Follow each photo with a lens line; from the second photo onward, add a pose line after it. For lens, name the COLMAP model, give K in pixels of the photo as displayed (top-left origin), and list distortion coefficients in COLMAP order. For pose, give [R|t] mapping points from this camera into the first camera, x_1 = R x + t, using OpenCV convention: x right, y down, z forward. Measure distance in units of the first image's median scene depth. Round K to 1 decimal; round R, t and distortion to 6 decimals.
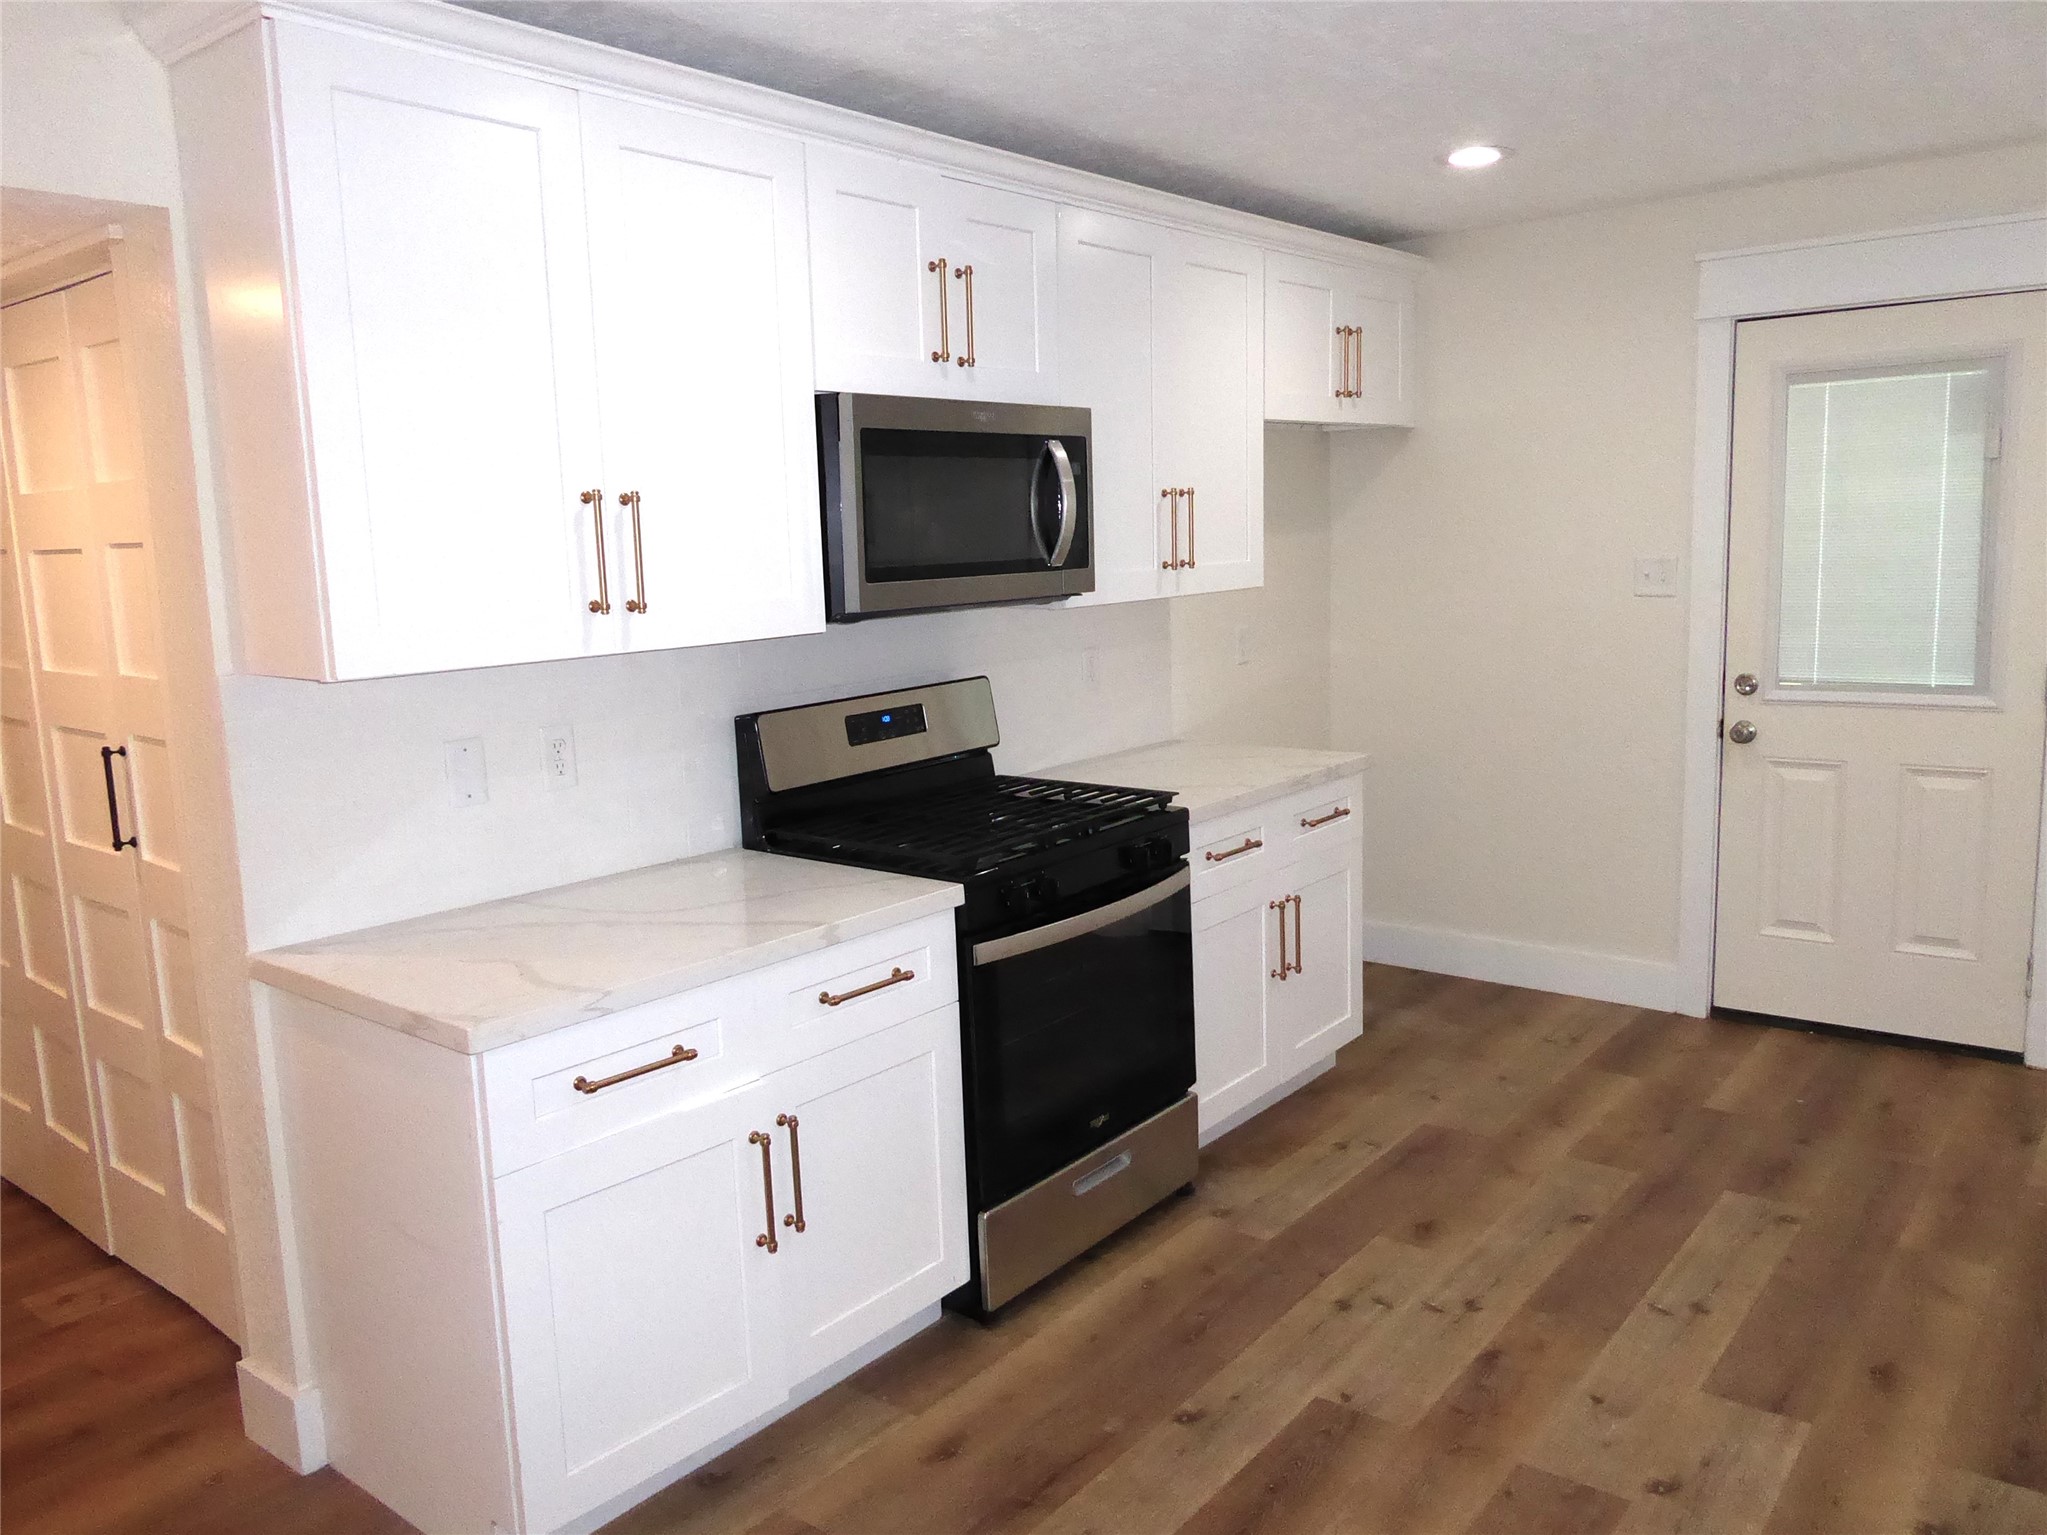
lens RADIAL K [[1515.8, 0, 1023.5], [0, 1515.8, 767.5], [0, 0, 1]] dist [-0.021834, 0.001104]
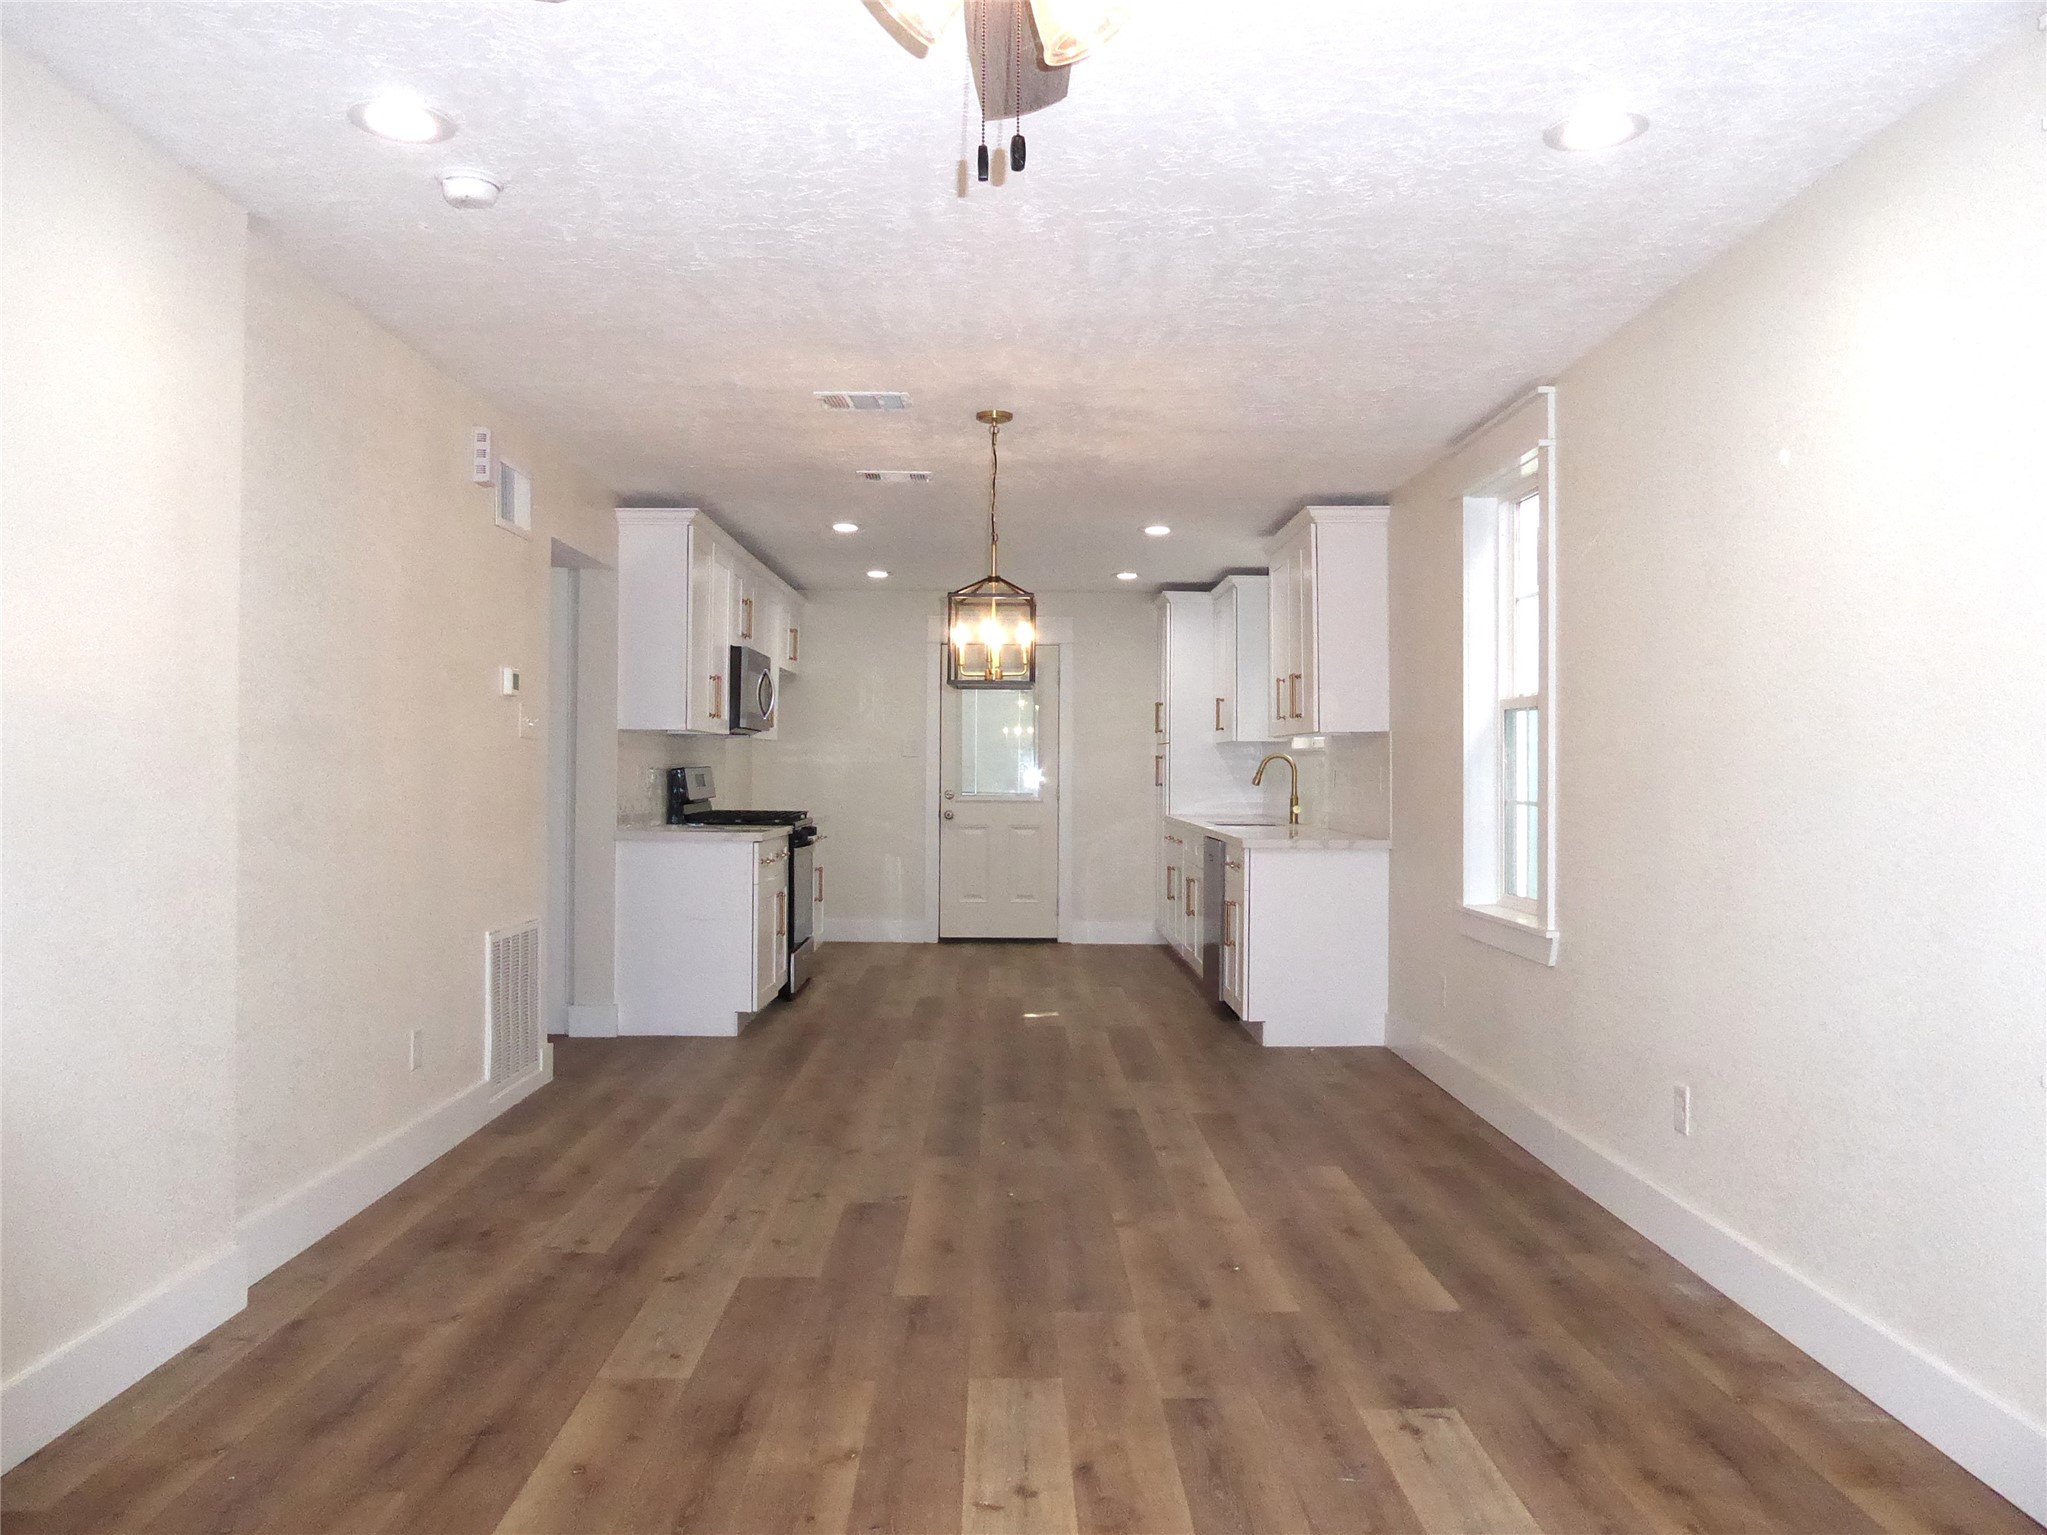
lens RADIAL K [[1515.8, 0, 1023.5], [0, 1515.8, 767.5], [0, 0, 1]] dist [-0.021834, 0.001104]
pose [[0.768414, 0.046755, 0.638243, -1.034541], [0.058463, 0.988028, -0.142766, 0.271639], [-0.637277, 0.147016, 0.756482, -0.953040]]
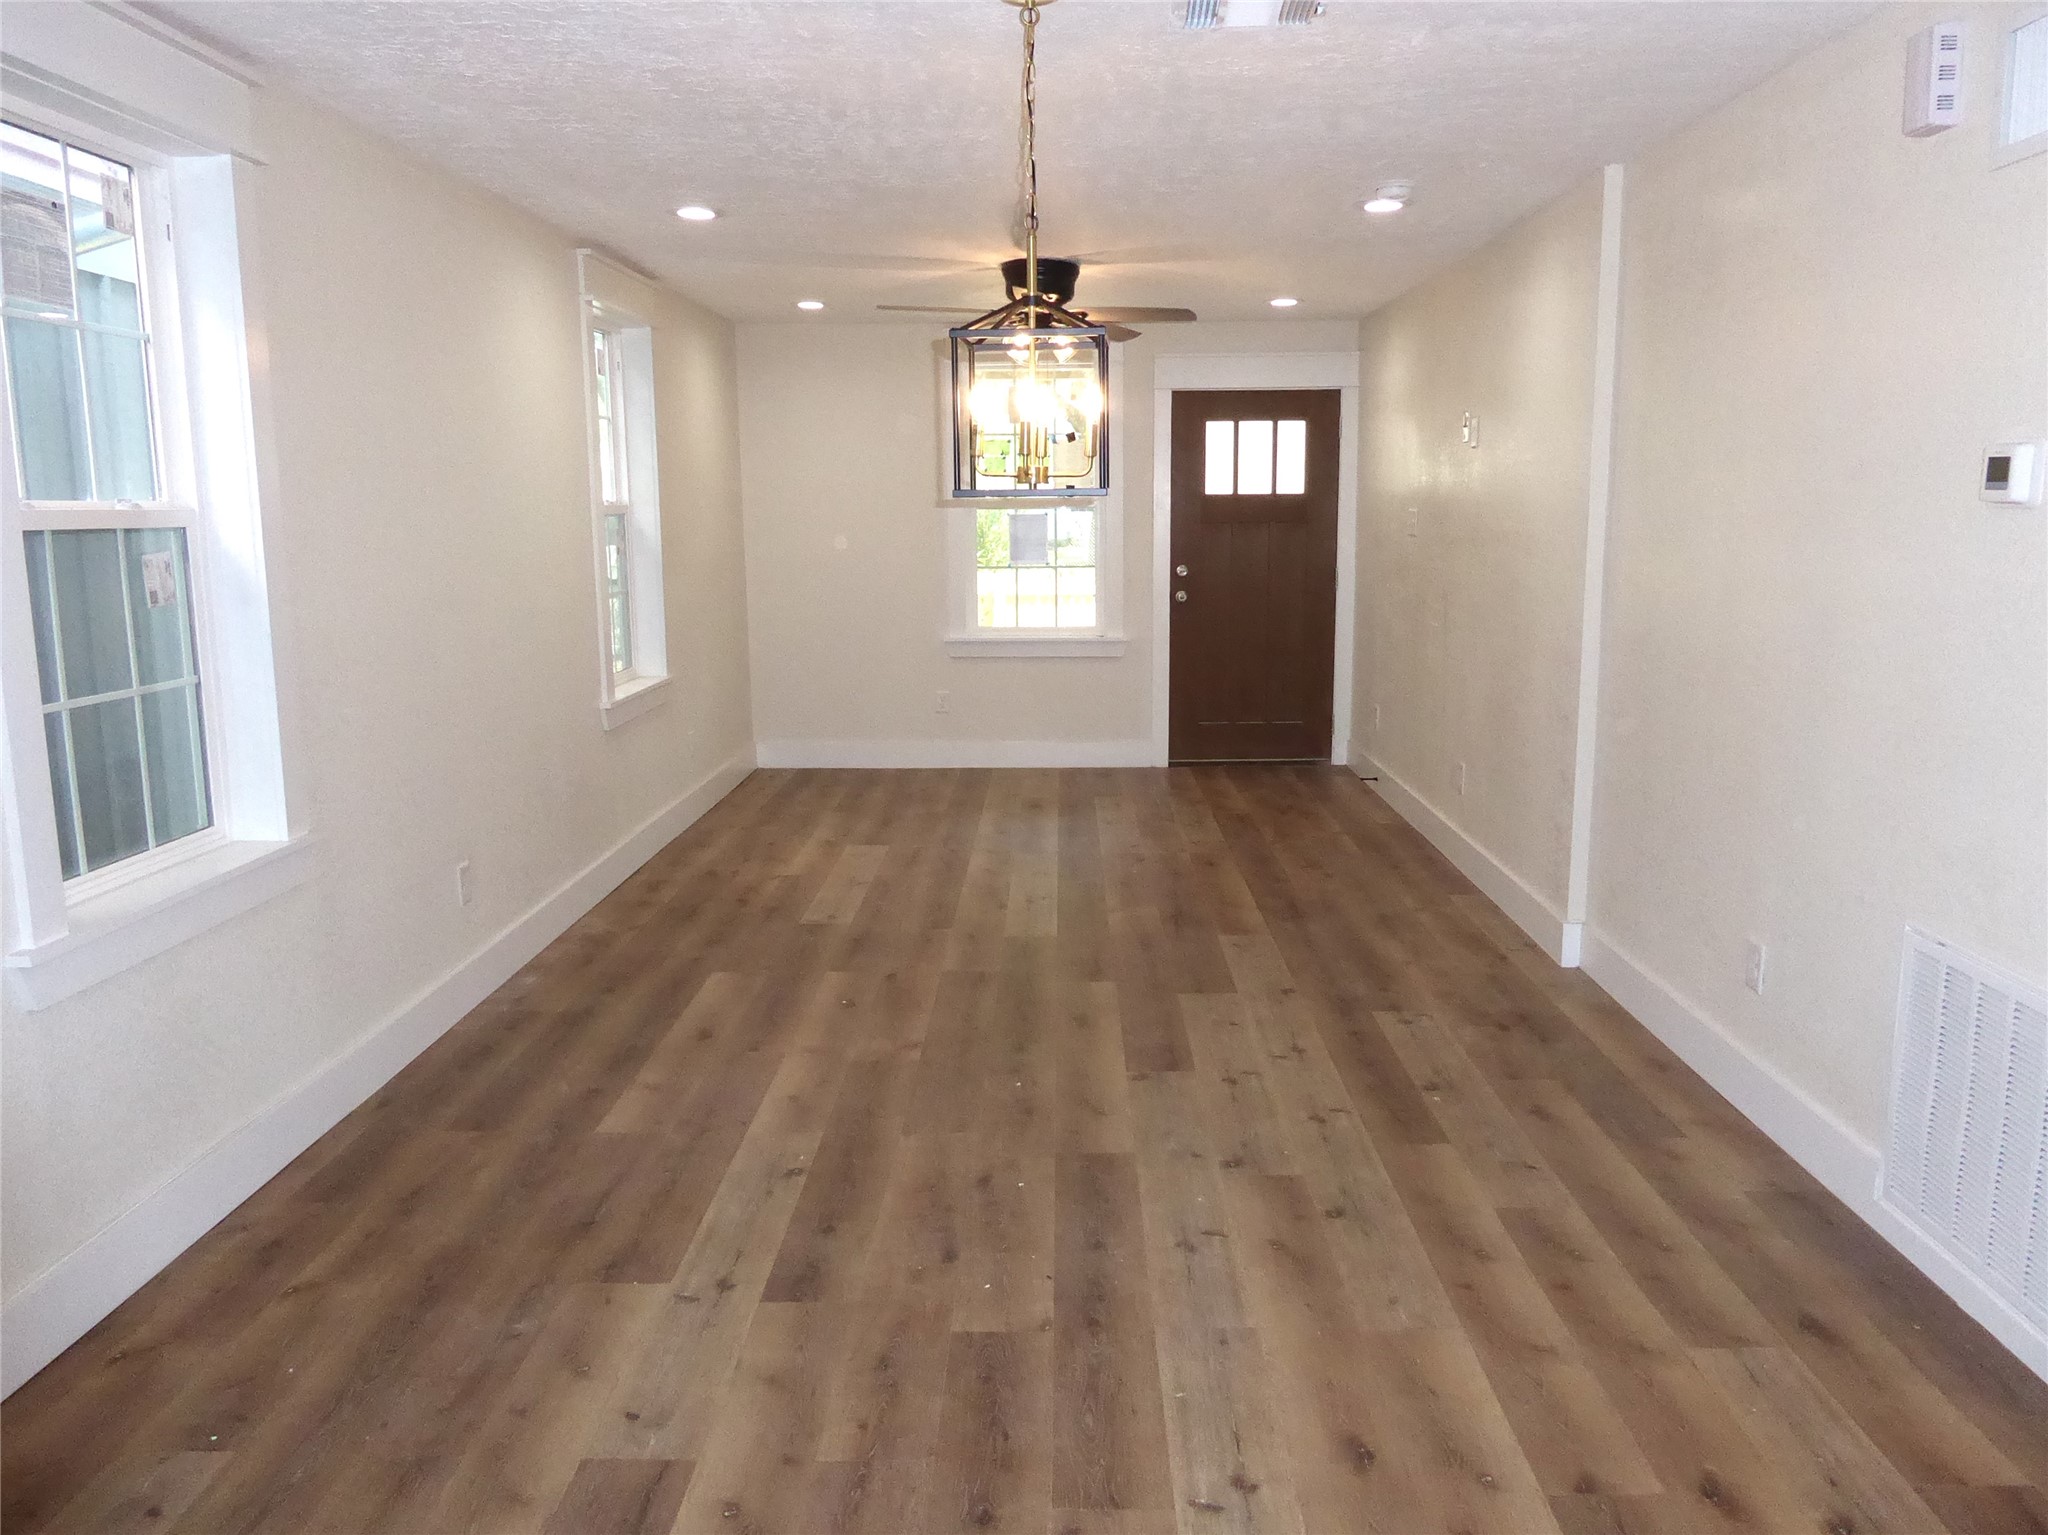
lens RADIAL K [[1504.6, 0, 1024.0], [0, 1504.6, 767.5], [0, 0, 1]] dist [-0.043104, -0.000317]
pose [[-0.793899, 0.149928, -0.589276, 0.177000], [-0.049214, 0.950102, 0.308034, -0.067457], [0.606055, 0.273548, -0.746906, 0.556021]]
